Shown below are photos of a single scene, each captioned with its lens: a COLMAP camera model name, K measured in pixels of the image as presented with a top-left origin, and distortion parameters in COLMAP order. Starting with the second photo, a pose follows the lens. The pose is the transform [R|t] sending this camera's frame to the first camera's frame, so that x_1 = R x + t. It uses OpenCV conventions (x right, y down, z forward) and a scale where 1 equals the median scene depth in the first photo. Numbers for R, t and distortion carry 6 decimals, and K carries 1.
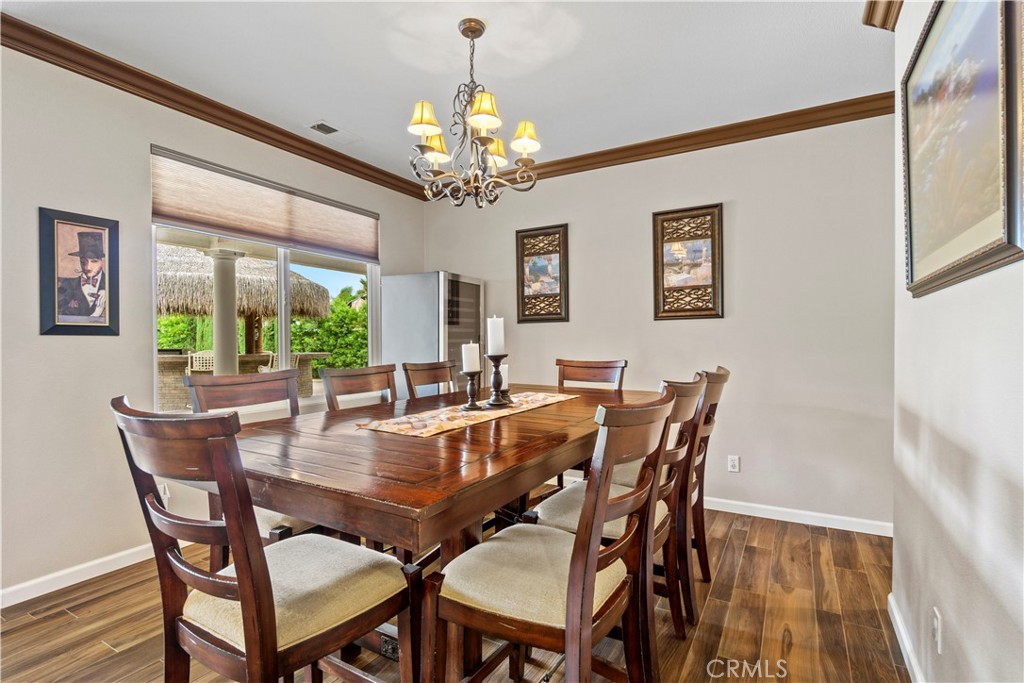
lens RADIAL K [[489.8, 0, 512.0], [0, 489.8, 341.5], [0, 0, 1]] dist [0.000983, 0.000092]
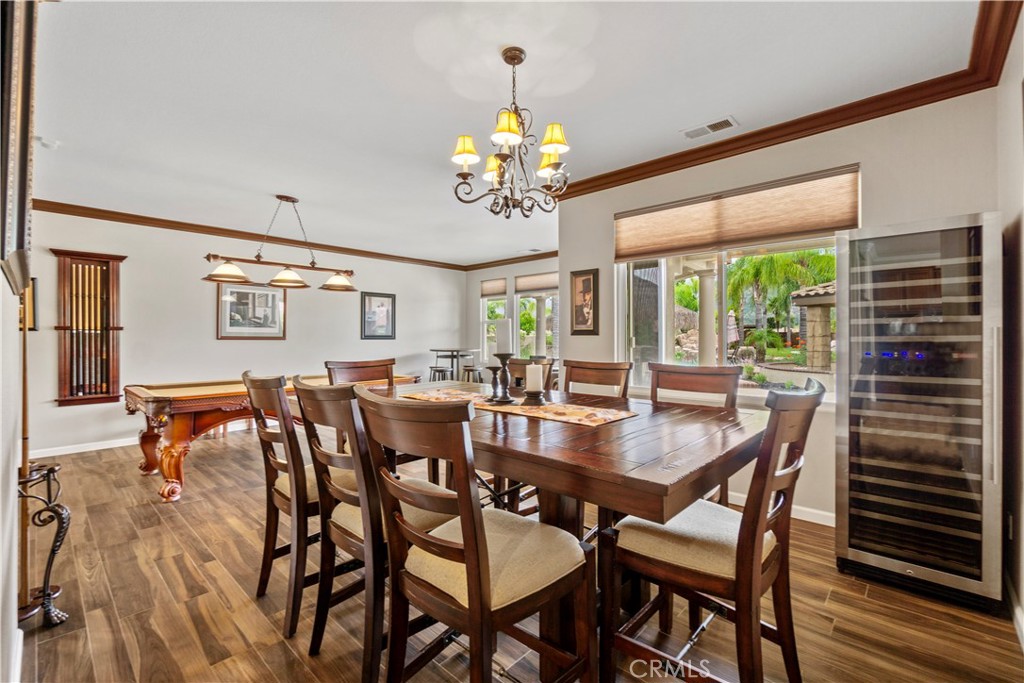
lens RADIAL K [[442.2, 0, 512.0], [0, 442.2, 341.5], [0, 0, 1]] dist [-0.000522, -0.000049]
pose [[-0.218057, 0.007533, -0.975907, 0.773942], [-0.000870, 0.999968, 0.007913, -0.002197], [0.975936, 0.002575, -0.218043, 1.045617]]
